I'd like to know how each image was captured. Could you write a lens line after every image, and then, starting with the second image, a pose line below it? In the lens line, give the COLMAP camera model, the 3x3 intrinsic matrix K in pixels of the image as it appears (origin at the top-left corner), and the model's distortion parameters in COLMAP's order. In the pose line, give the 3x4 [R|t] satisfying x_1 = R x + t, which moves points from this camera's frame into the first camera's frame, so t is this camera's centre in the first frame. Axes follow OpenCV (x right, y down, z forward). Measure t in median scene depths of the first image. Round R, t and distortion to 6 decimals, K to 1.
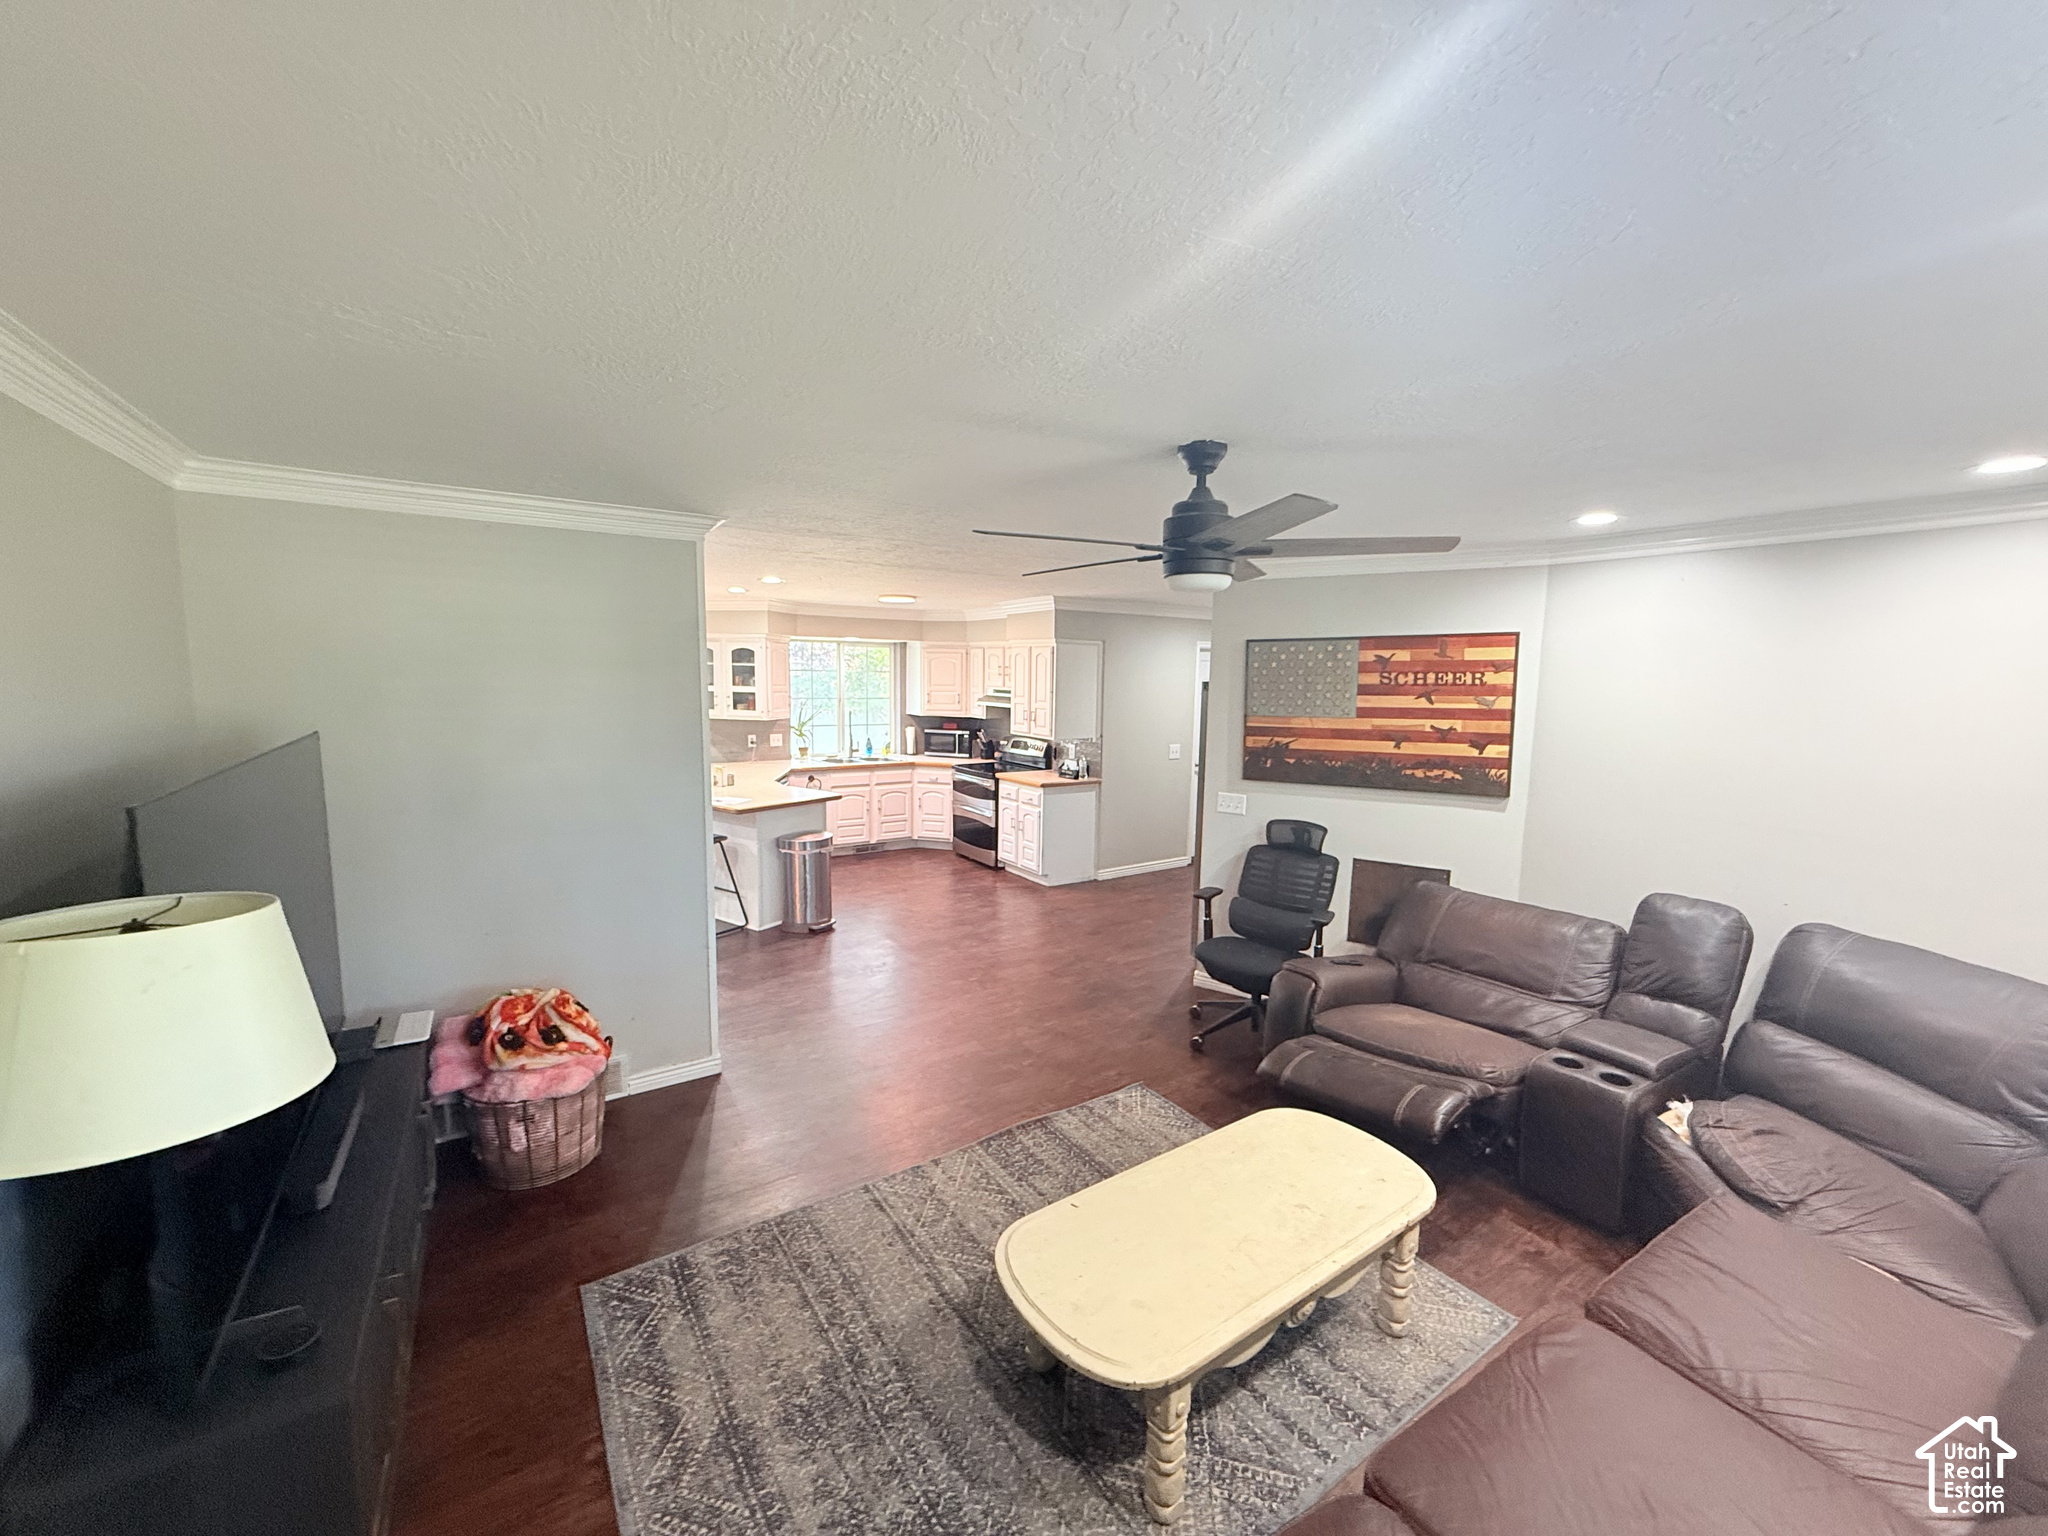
lens RADIAL K [[837.5, 0, 1024.0], [0, 837.5, 768.0], [0, 0, 1]] dist [0.038376, -0.000034]
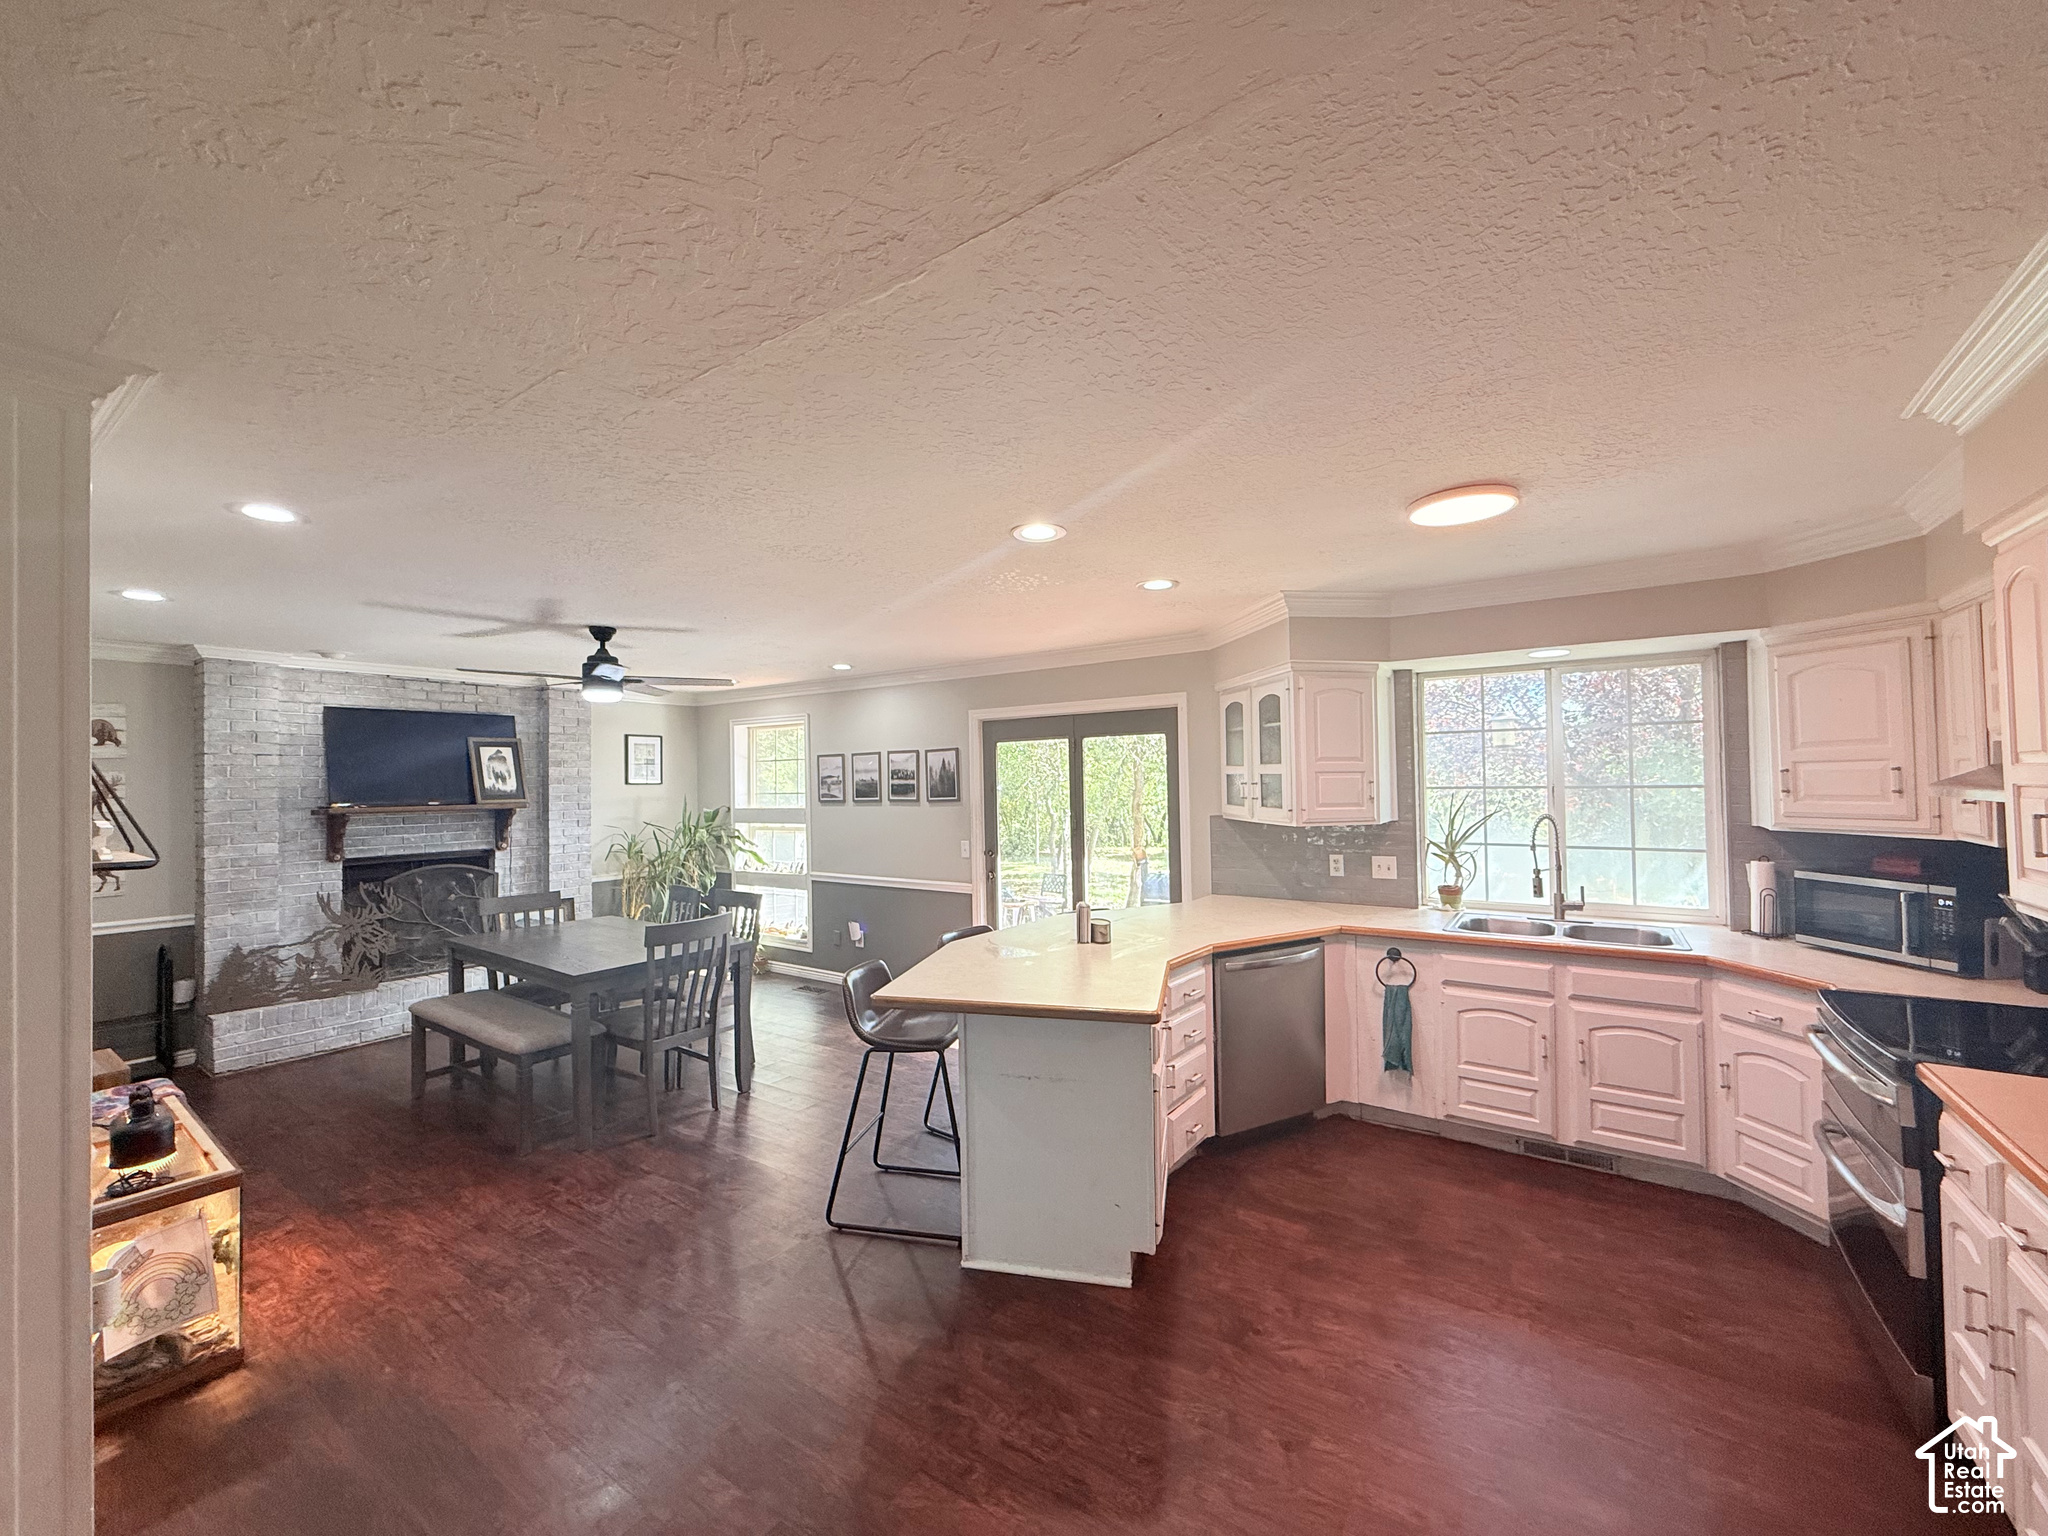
lens RADIAL K [[837.5, 0, 1024.0], [0, 837.5, 768.0], [0, 0, 1]] dist [0.038376, -0.000034]
pose [[0.395552, -0.037128, -0.917693, 0.095942], [-0.086241, 0.993267, -0.077358, -0.034019], [0.914386, 0.109741, 0.389687, 0.574018]]
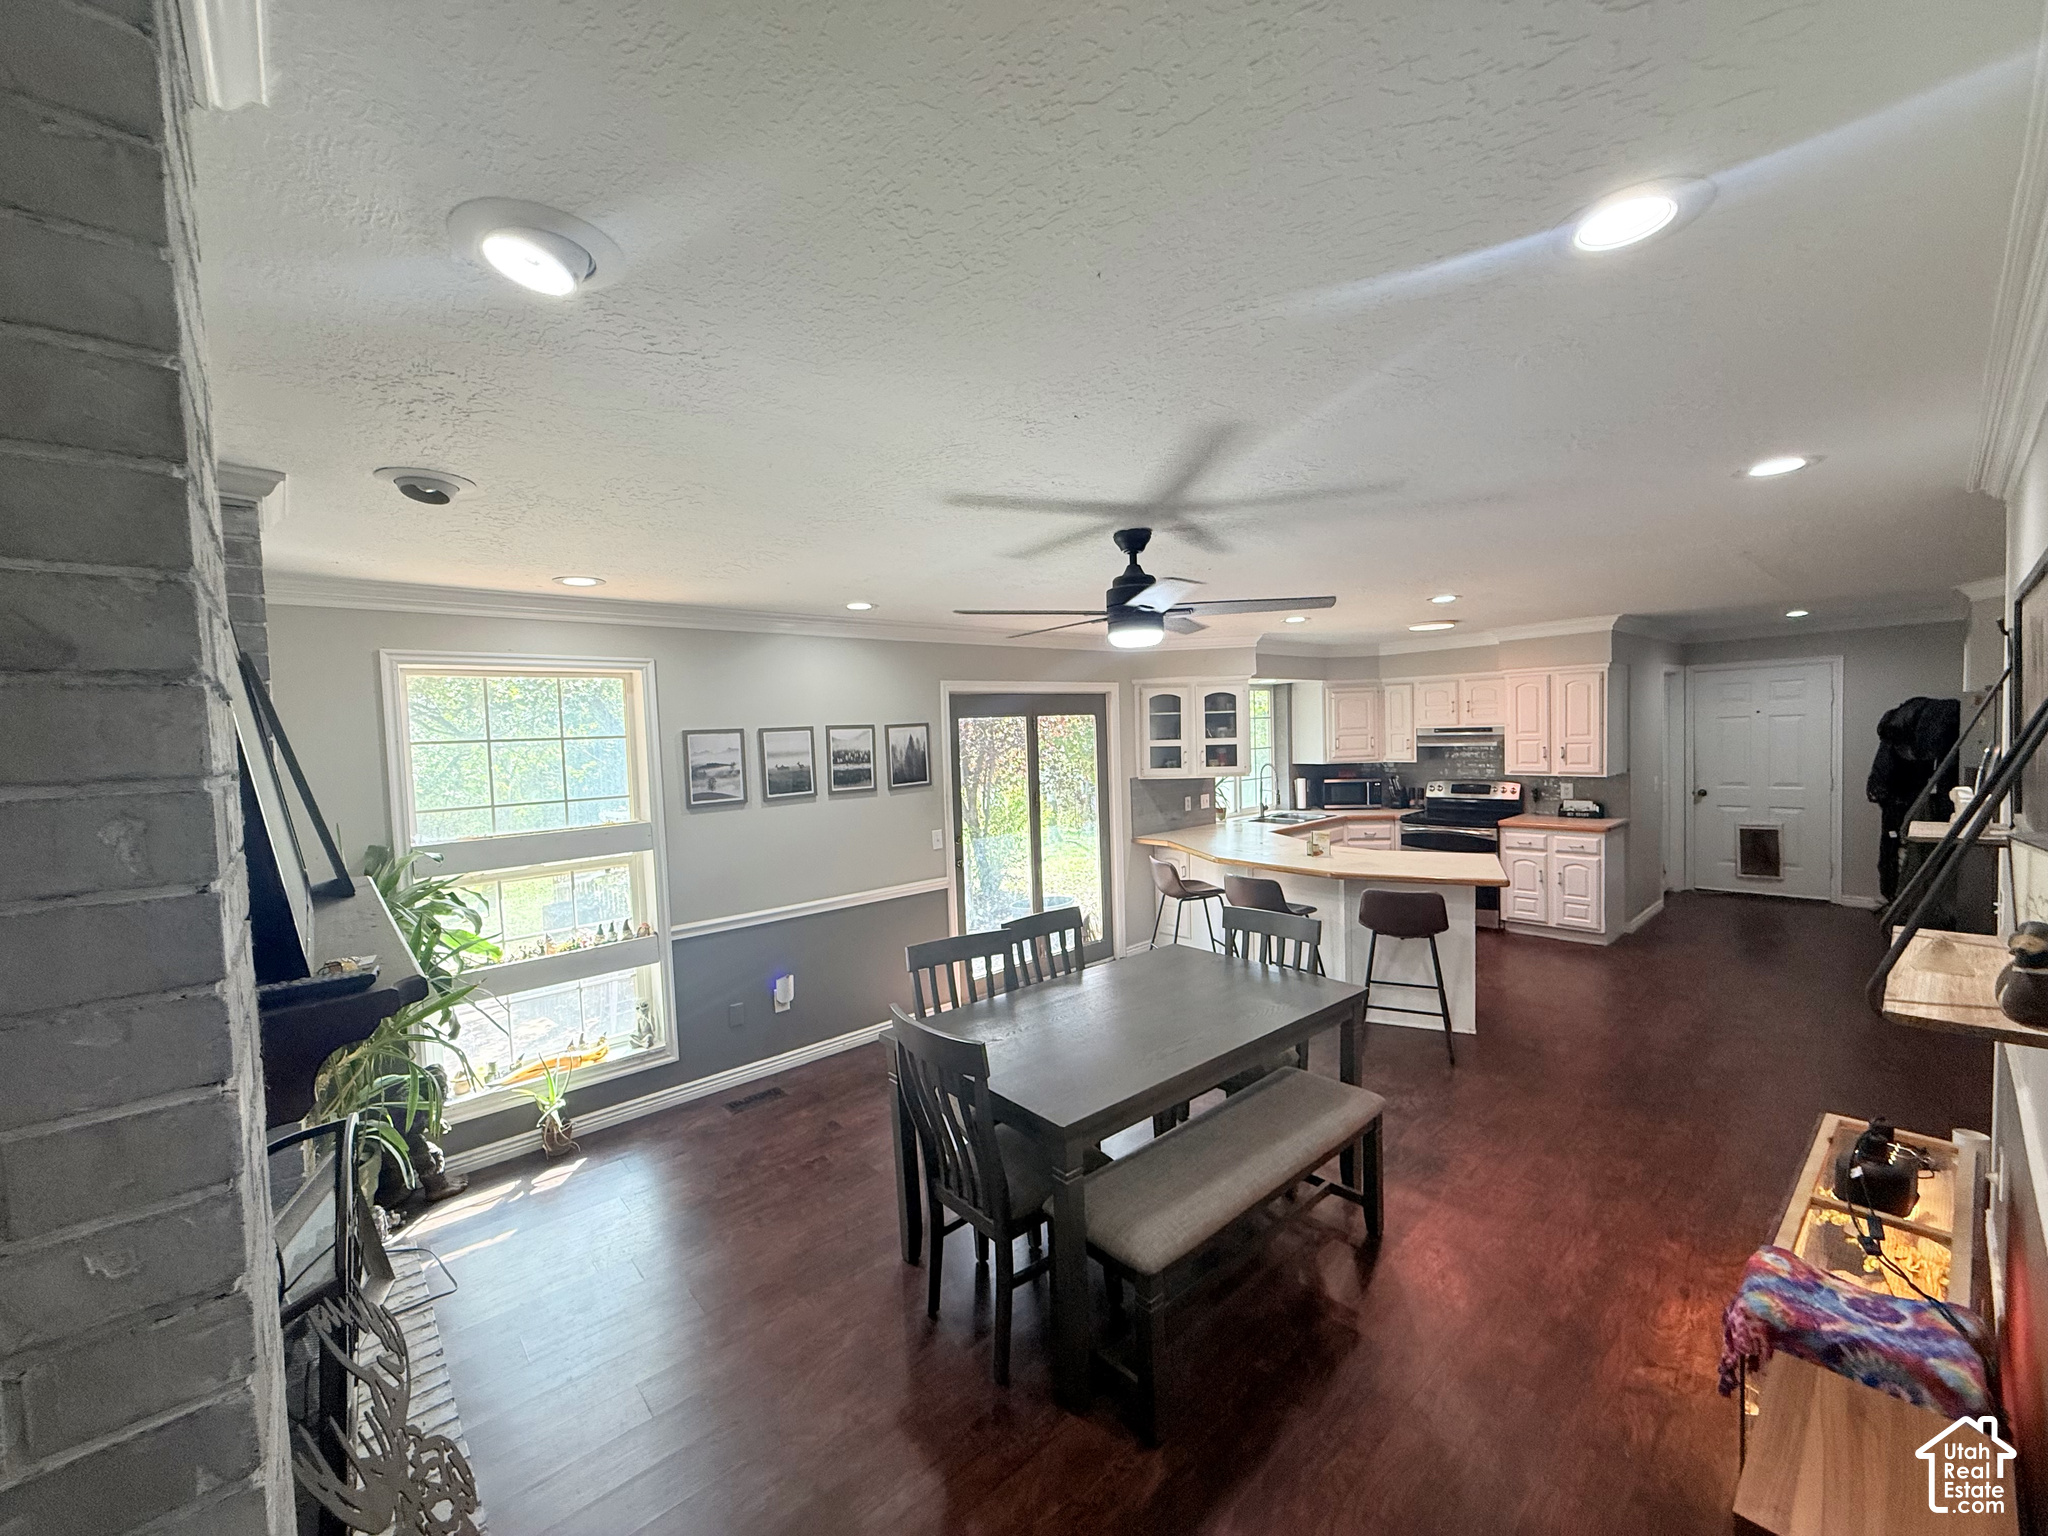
lens RADIAL K [[784.0, 0, 1060.9], [0, 784.0, 735.7], [0, 0, 1]] dist [0.000219, 0.000046]
pose [[0.983249, -0.053559, 0.174221, -0.561174], [0.073276, 0.991361, -0.108786, -0.023196], [-0.166890, 0.119730, 0.978679, 0.234072]]
